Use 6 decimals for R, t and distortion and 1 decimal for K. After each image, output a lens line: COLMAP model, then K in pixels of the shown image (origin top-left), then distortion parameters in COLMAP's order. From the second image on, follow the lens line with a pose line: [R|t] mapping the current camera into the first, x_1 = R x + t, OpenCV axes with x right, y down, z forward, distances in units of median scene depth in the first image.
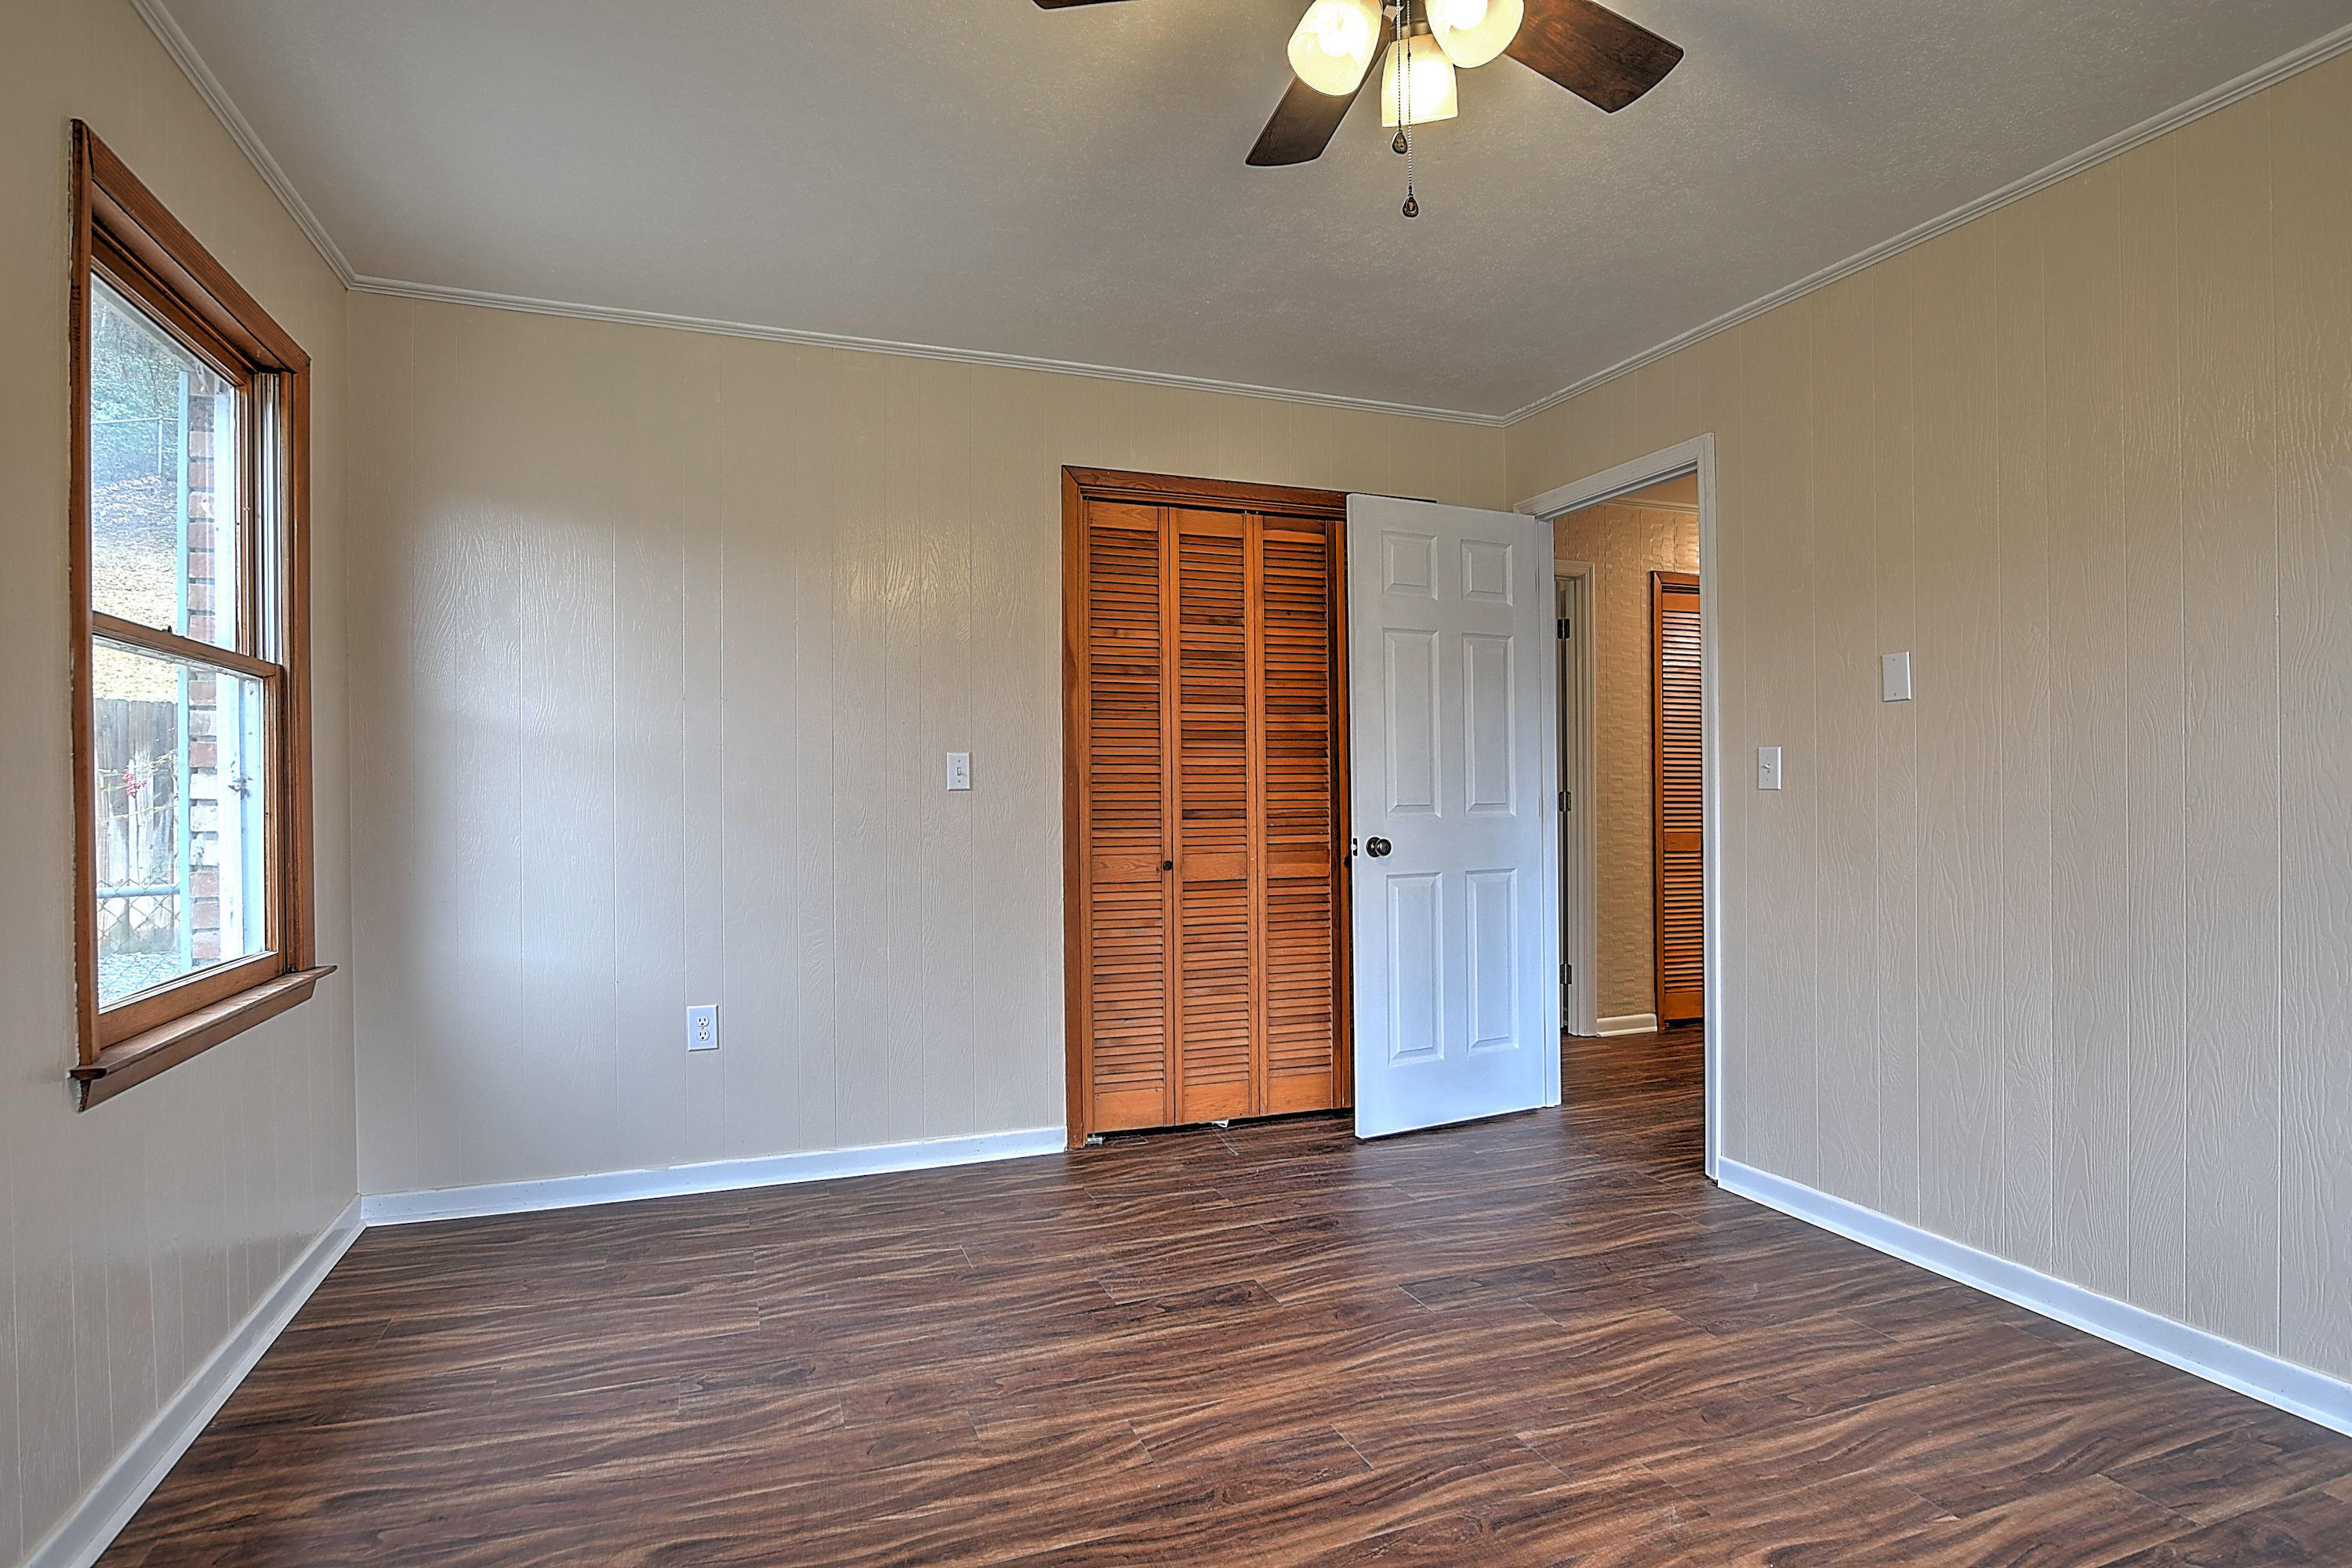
lens RADIAL K [[1196.7, 0, 1177.6], [0, 1196.7, 792.4], [0, 0, 1]] dist [-0.012707, 0.001321]
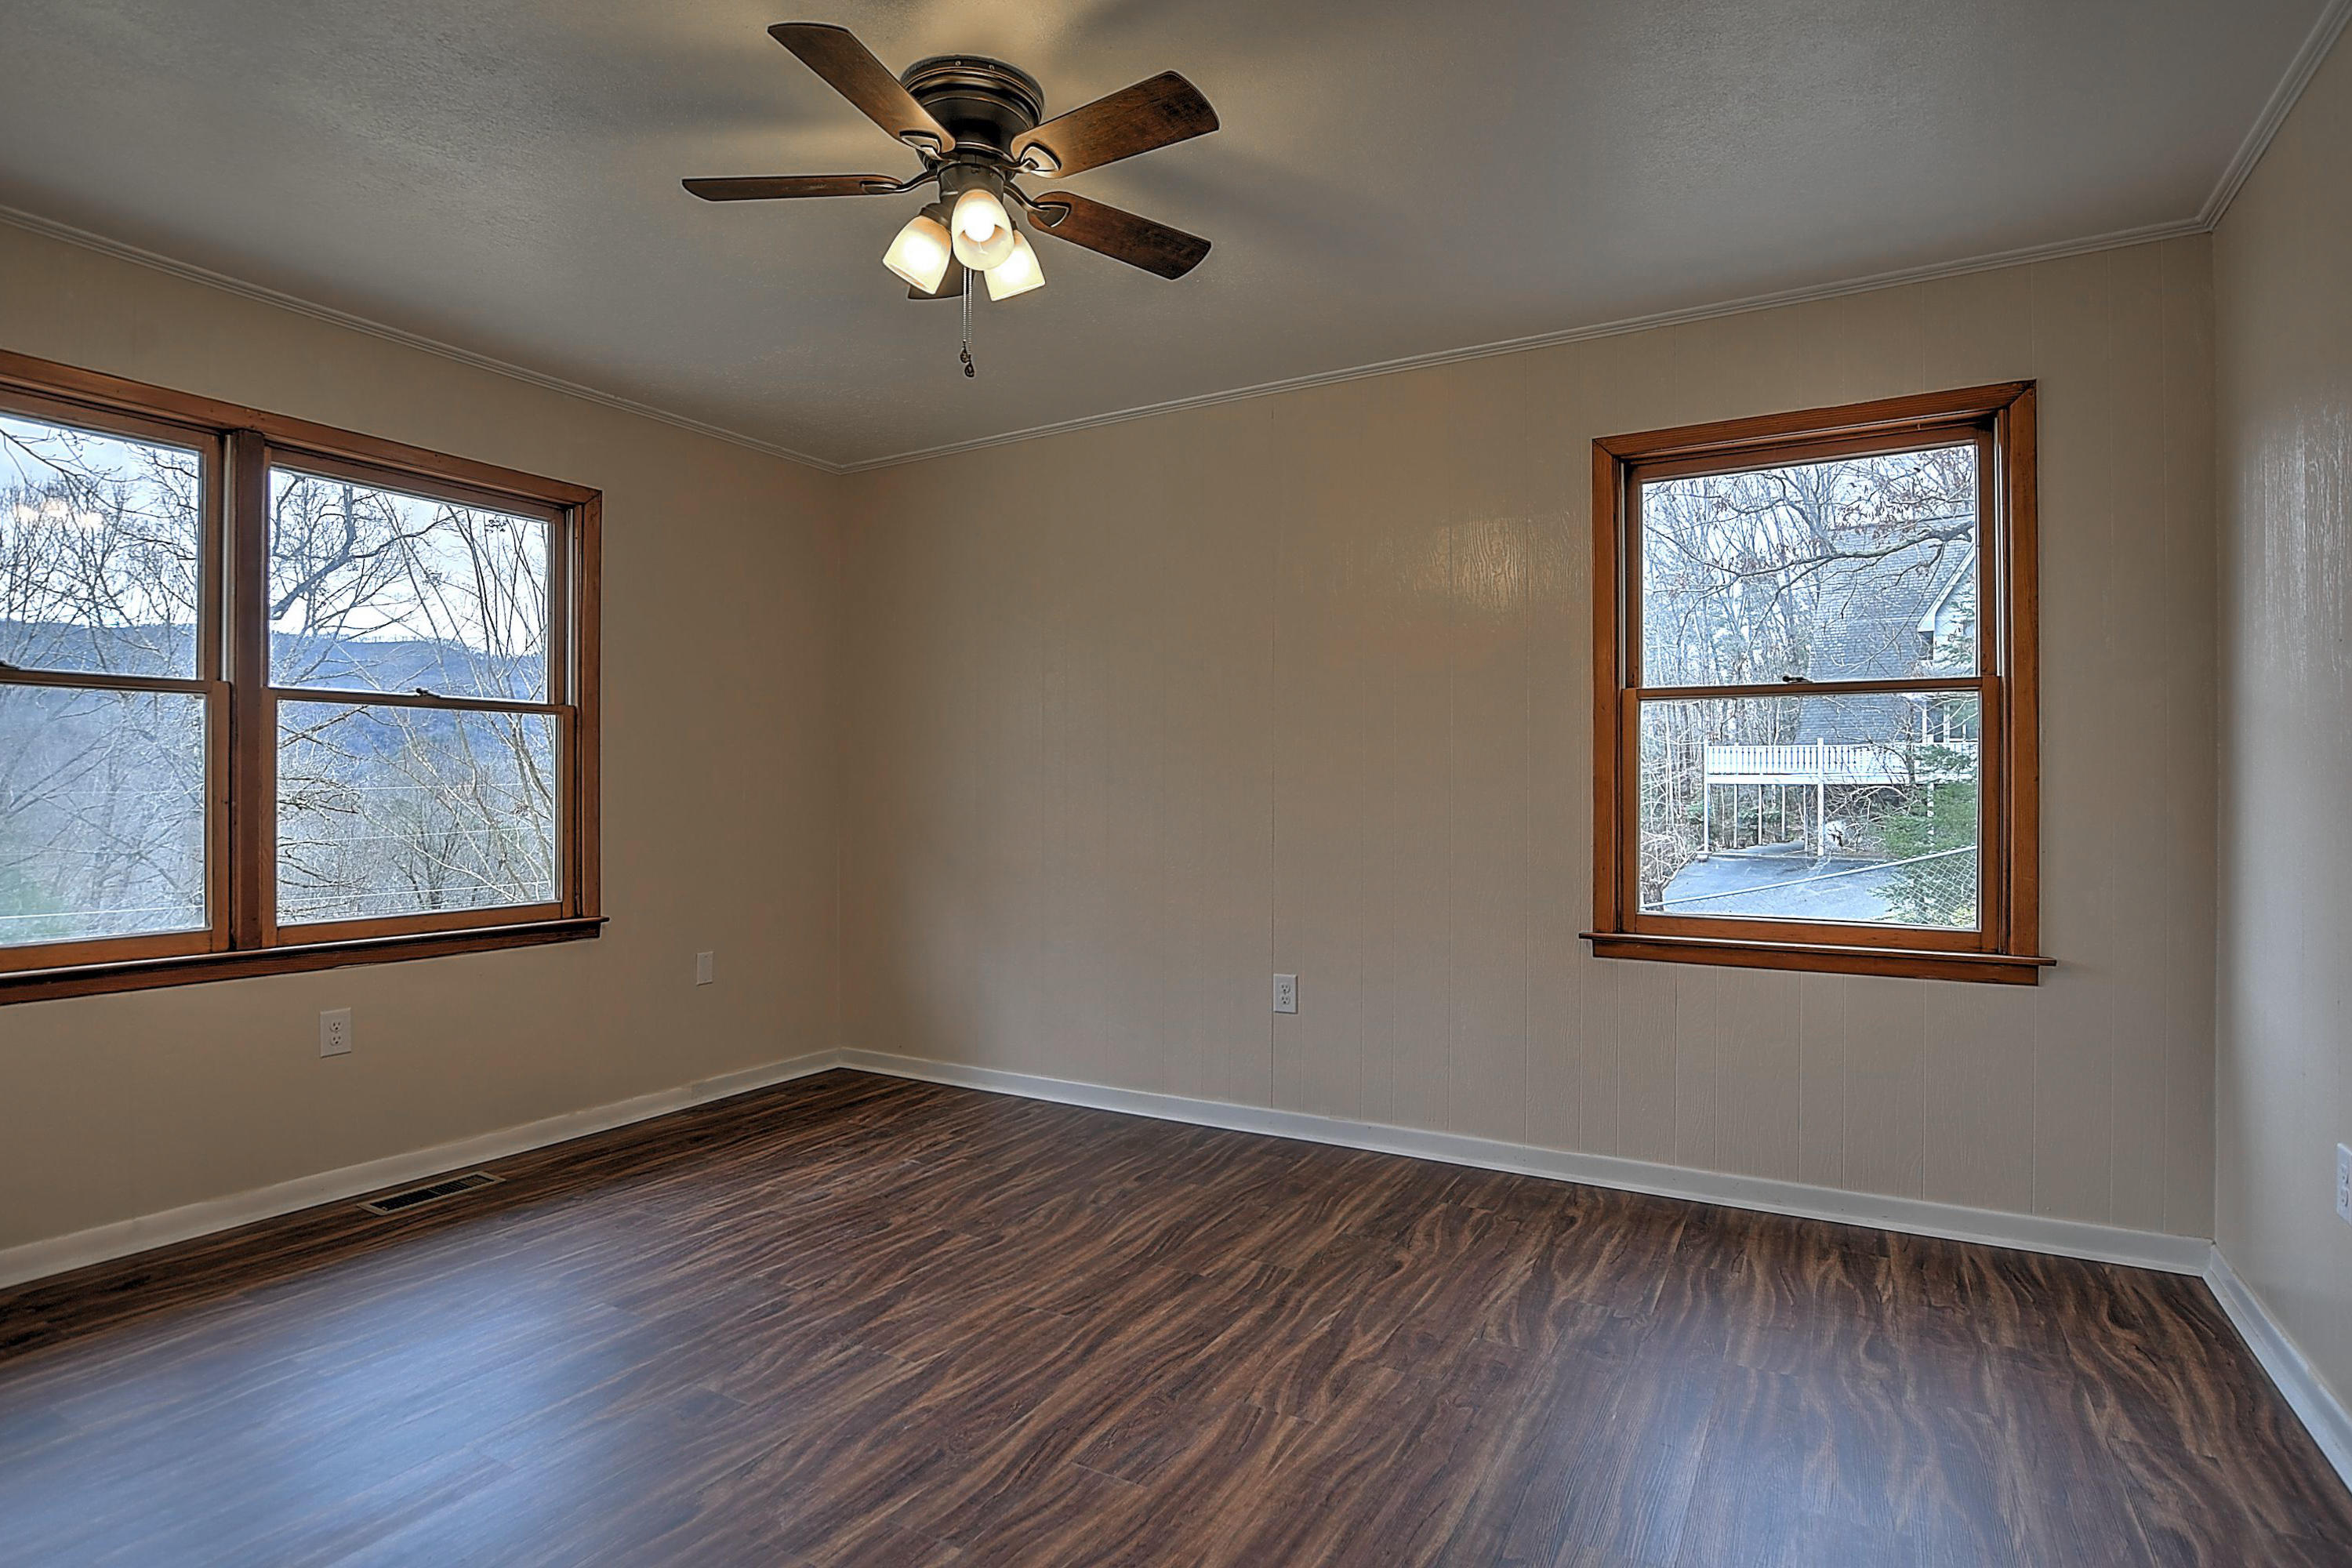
lens RADIAL K [[1196.7, 0, 1167.3], [0, 1196.7, 787.9], [0, 0, 1]] dist [-0.012707, 0.001321]
pose [[-0.775900, 0.002544, -0.630851, 0.722037], [0.002344, 0.999997, 0.001149, -0.006952], [0.630852, -0.000587, -0.775903, 1.795604]]
